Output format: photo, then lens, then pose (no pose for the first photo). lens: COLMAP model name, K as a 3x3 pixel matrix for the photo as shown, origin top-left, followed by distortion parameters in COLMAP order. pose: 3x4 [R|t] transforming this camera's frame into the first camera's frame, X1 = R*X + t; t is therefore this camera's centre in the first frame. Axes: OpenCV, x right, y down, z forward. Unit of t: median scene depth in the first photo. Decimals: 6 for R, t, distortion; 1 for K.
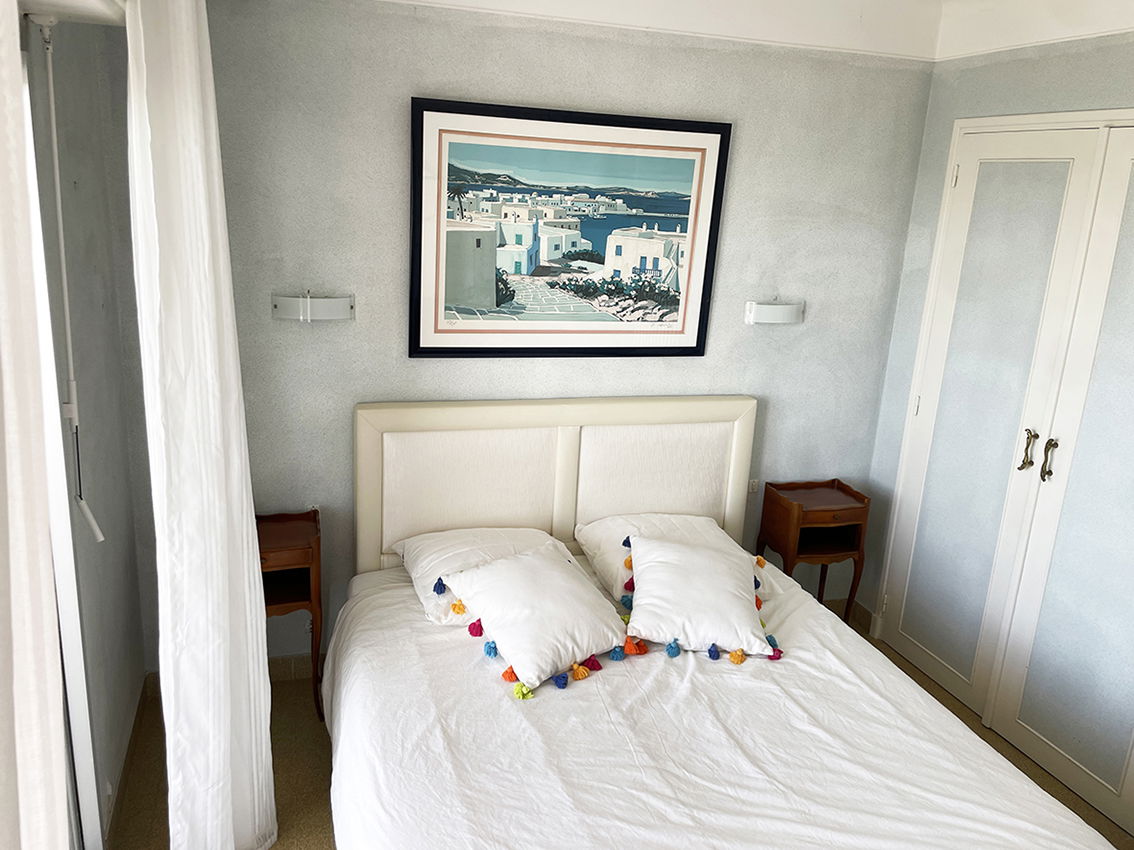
lens RADIAL K [[866.4, 0, 564.2], [0, 866.4, 418.8], [0, 0, 1]] dist [0.072543, -0.015756]
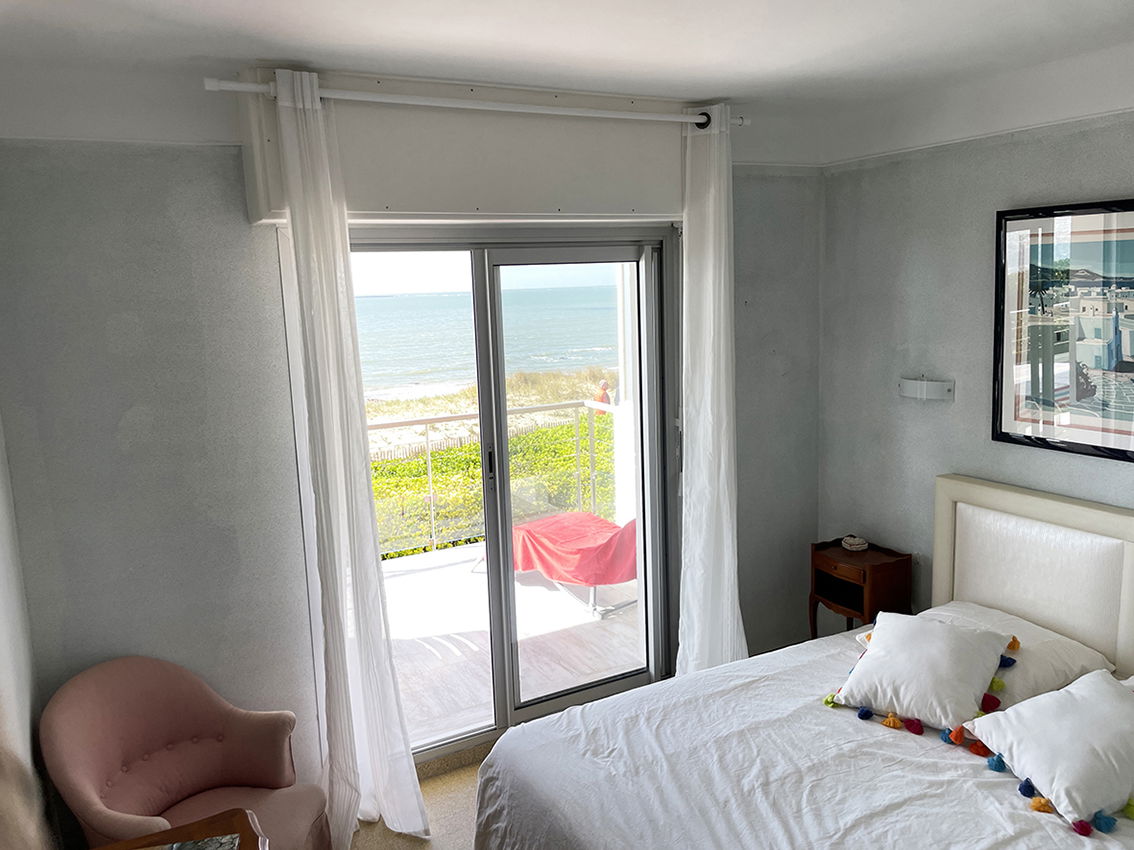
lens RADIAL K [[866.4, 0, 563.1], [0, 866.4, 426.0], [0, 0, 1]] dist [0.072543, -0.015756]
pose [[0.200394, 0.103425, -0.974241, 0.817877], [-0.210701, 0.975693, 0.060240, -0.042200], [0.956790, 0.193202, 0.217315, 0.248174]]
